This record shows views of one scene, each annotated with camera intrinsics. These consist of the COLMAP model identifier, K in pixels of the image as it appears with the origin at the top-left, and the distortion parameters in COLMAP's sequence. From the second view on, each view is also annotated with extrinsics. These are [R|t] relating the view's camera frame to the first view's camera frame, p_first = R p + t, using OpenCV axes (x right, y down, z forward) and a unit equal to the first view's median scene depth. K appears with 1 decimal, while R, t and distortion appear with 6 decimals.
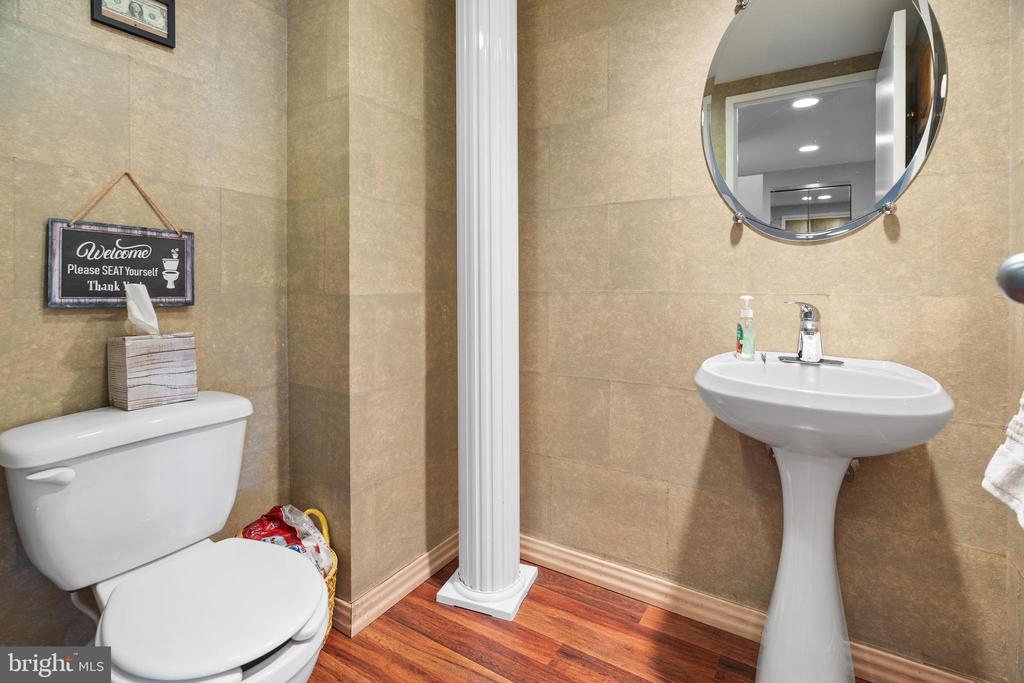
lens RADIAL K [[477.7, 0, 513.6], [0, 477.7, 286.5], [0, 0, 1]] dist [-0.000317, -0.000002]
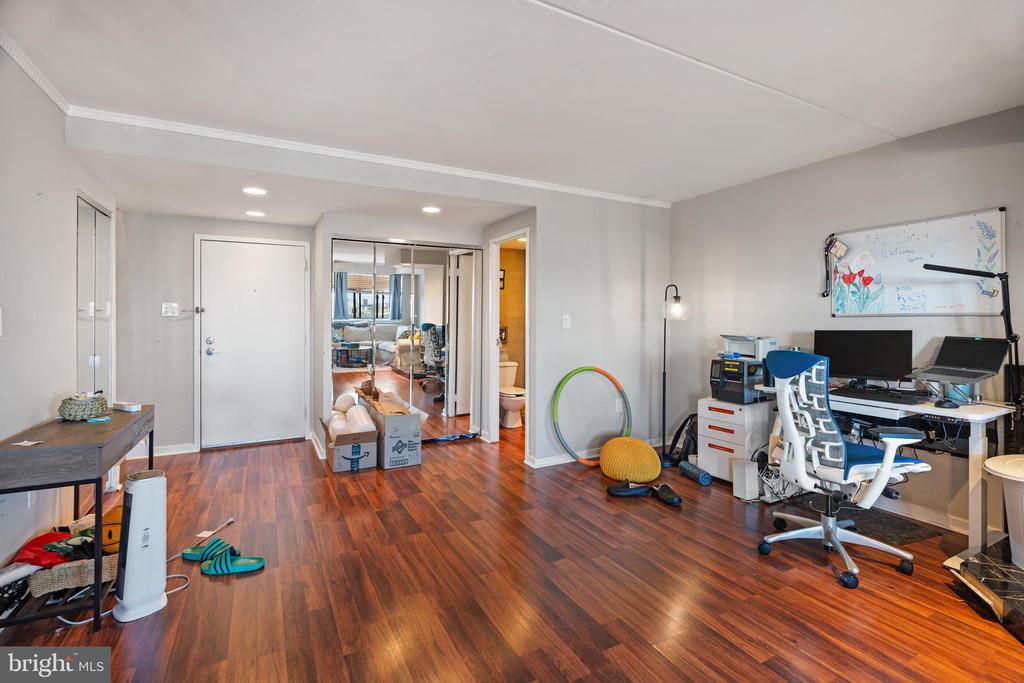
lens RADIAL K [[470.4, 0, 512.7], [0, 470.4, 337.7], [0, 0, 1]] dist [-0.001669, 0.000027]
pose [[0.864564, 0.004852, -0.502499, 1.556297], [-0.003099, 0.999986, 0.004324, -0.026198], [0.502513, -0.002182, 0.864567, -2.723479]]
